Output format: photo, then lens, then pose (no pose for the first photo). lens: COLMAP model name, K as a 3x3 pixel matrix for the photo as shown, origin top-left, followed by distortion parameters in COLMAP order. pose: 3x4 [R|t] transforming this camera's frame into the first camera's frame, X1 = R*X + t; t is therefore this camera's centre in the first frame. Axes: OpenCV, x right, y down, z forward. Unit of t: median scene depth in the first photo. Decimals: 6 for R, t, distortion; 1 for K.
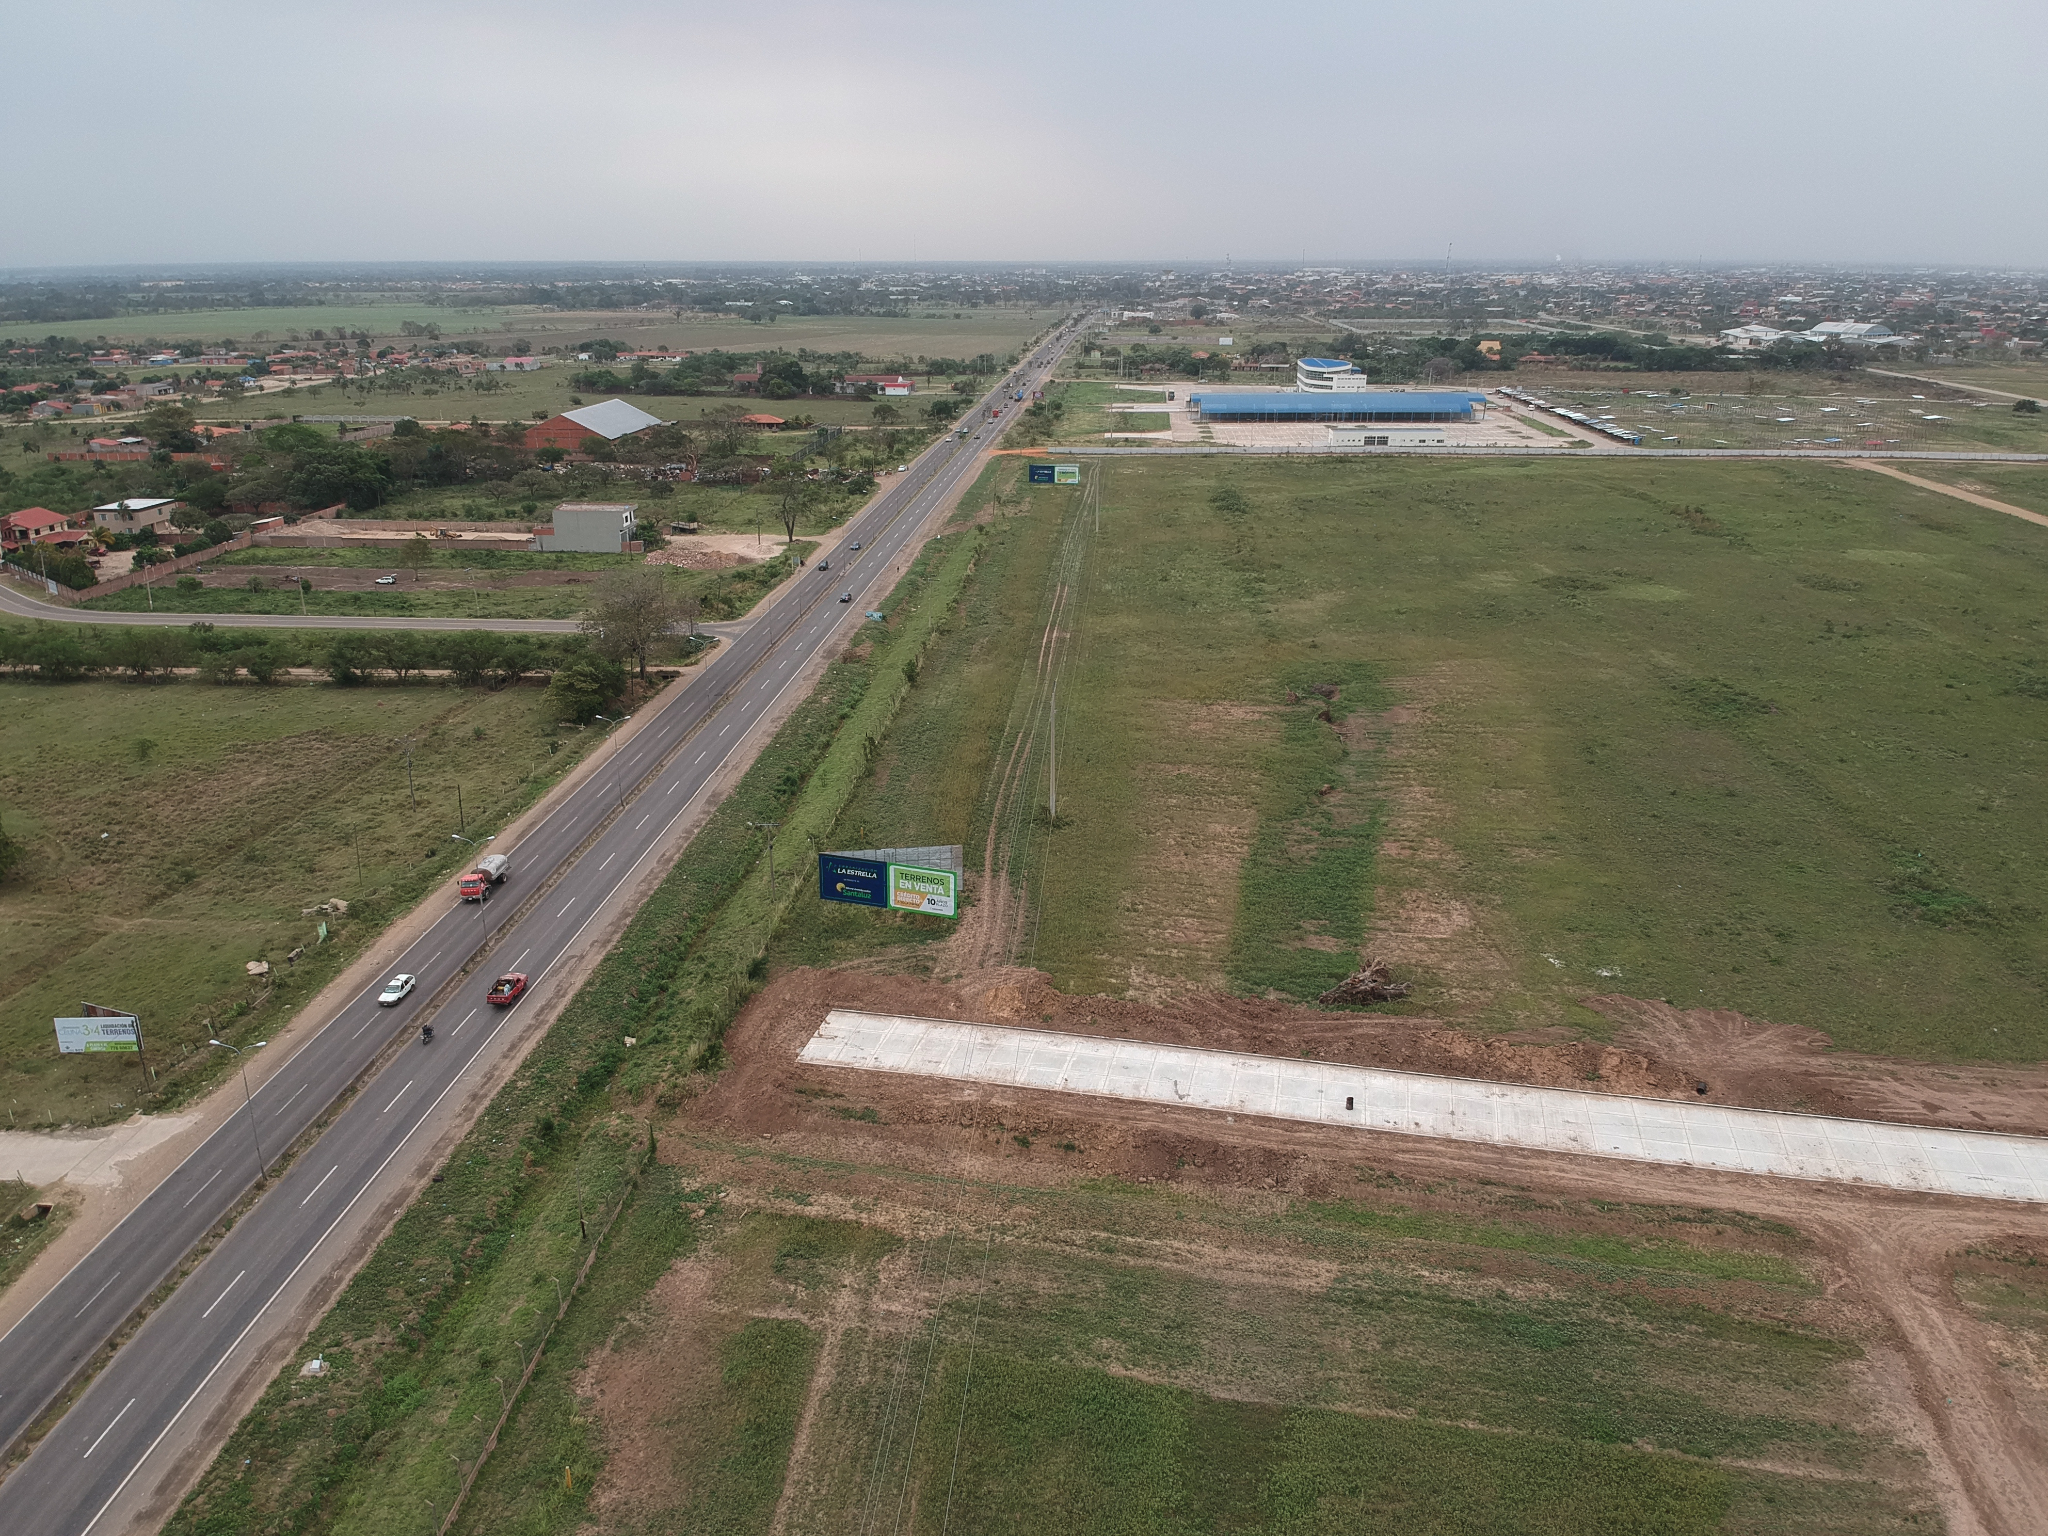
lens RADIAL K [[1497.8, 0, 1022.7], [0, 1497.8, 784.4], [0, 0, 1]] dist [0.086390, -0.162971]
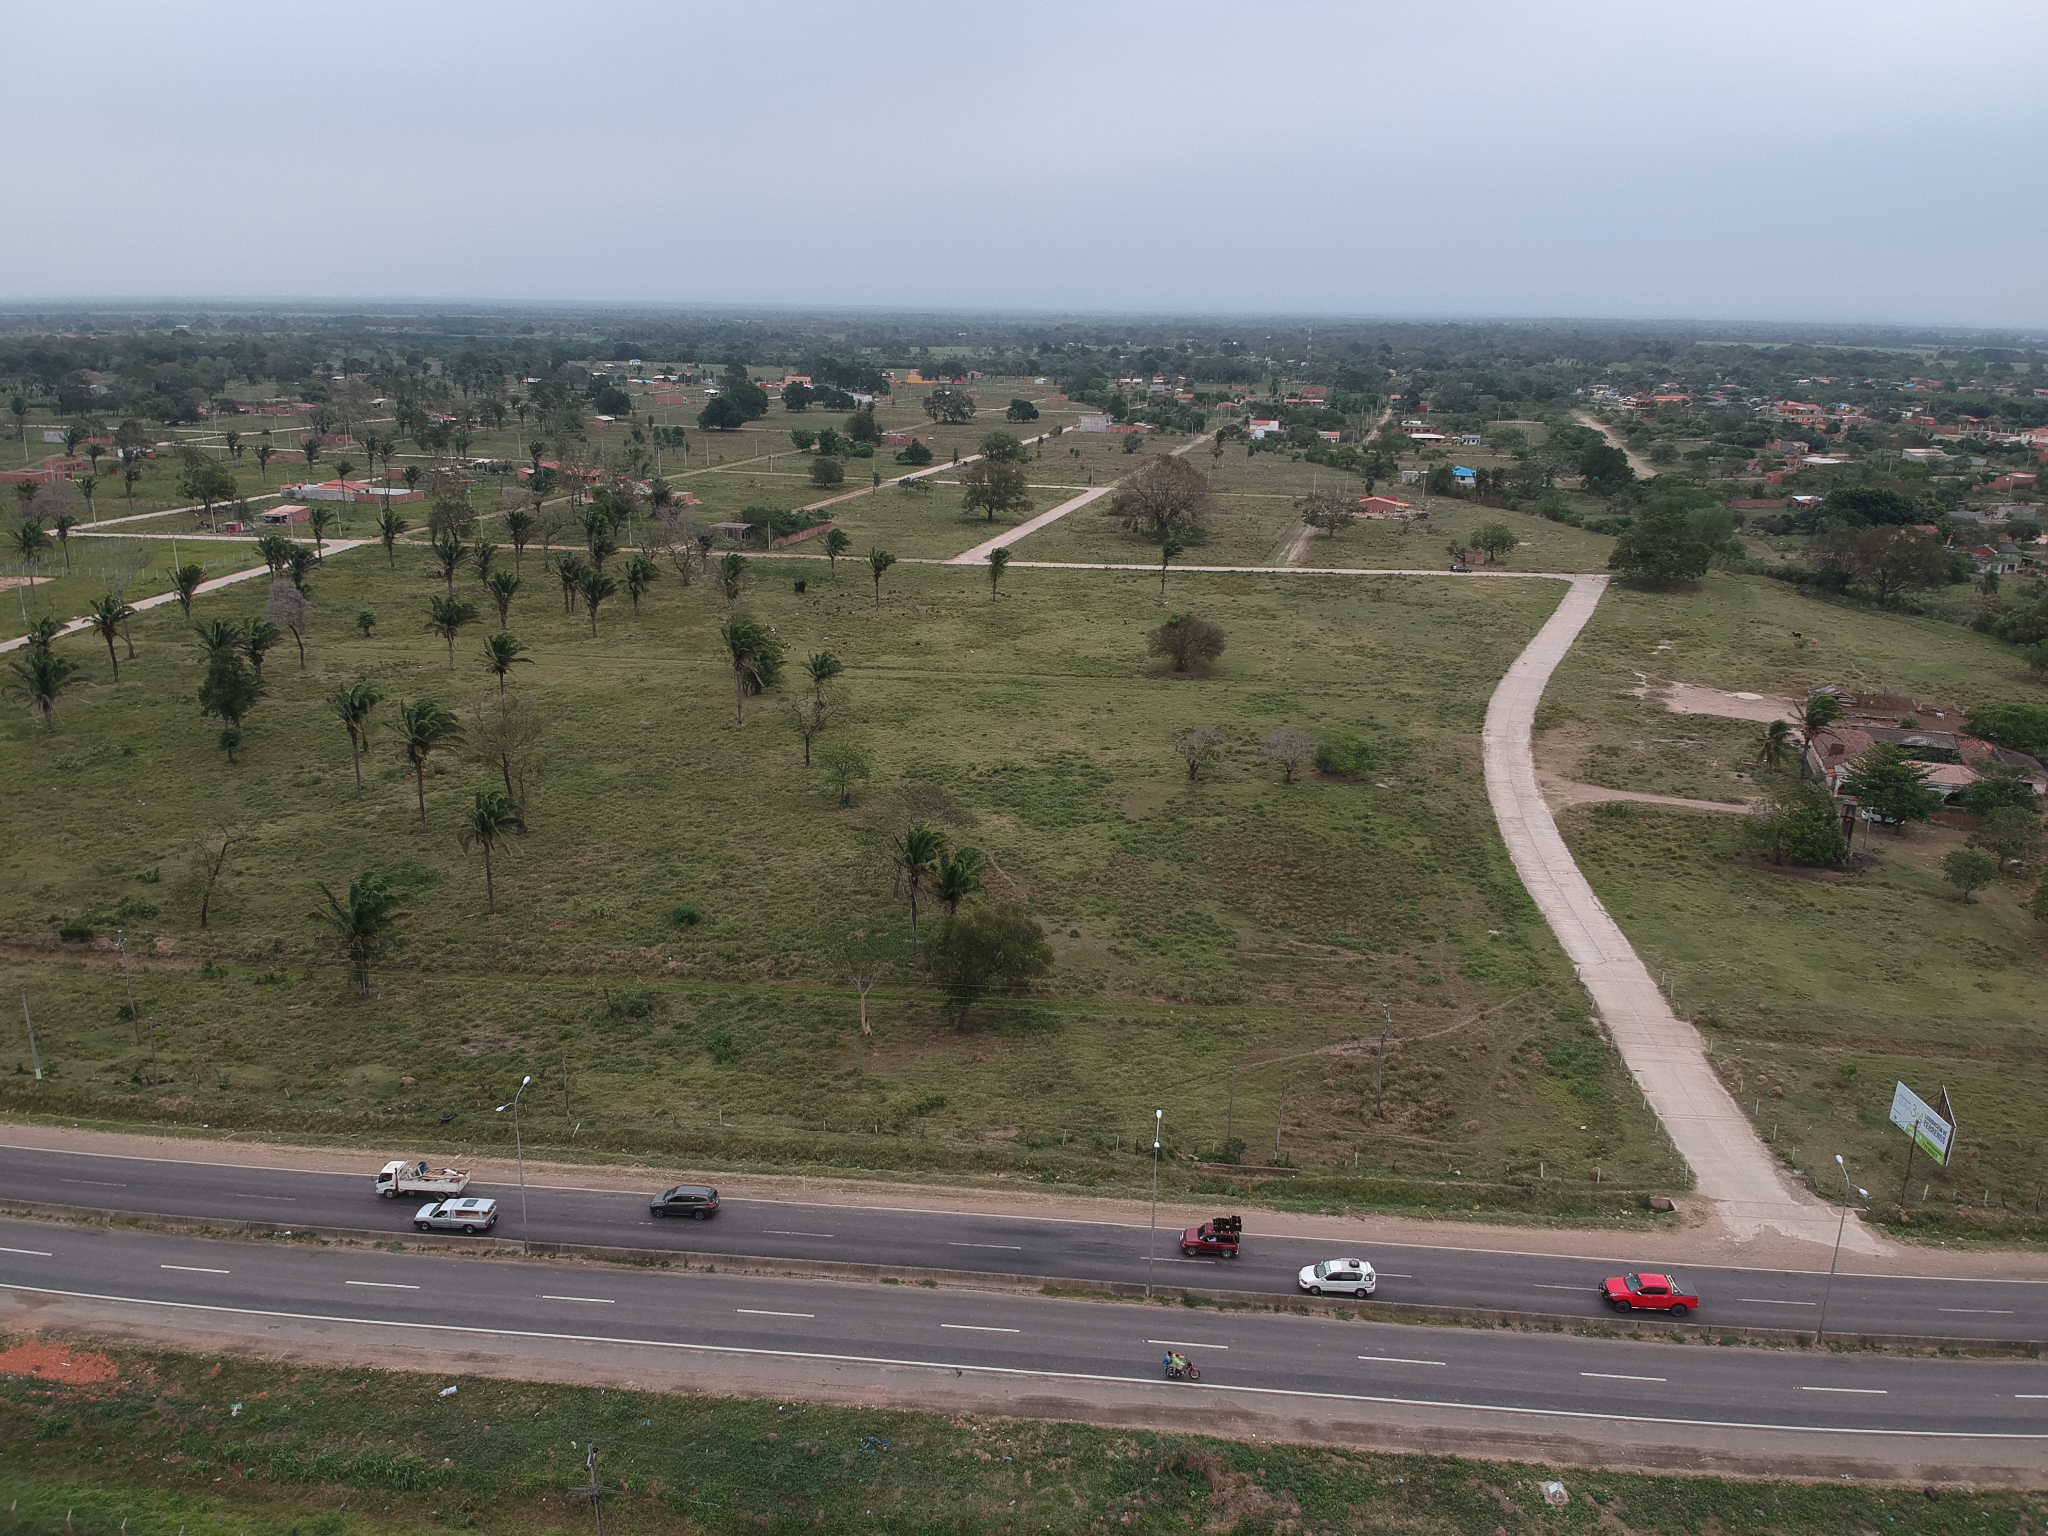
lens RADIAL K [[1489.2, 0, 1023.7], [0, 1489.2, 816.7], [0, 0, 1]] dist [0.090368, -0.172638]
pose [[-0.027074, 0.320107, -0.946994, 0.189489], [-0.339838, 0.887969, 0.309871, -0.096505], [0.940094, 0.330215, 0.084744, 0.449955]]
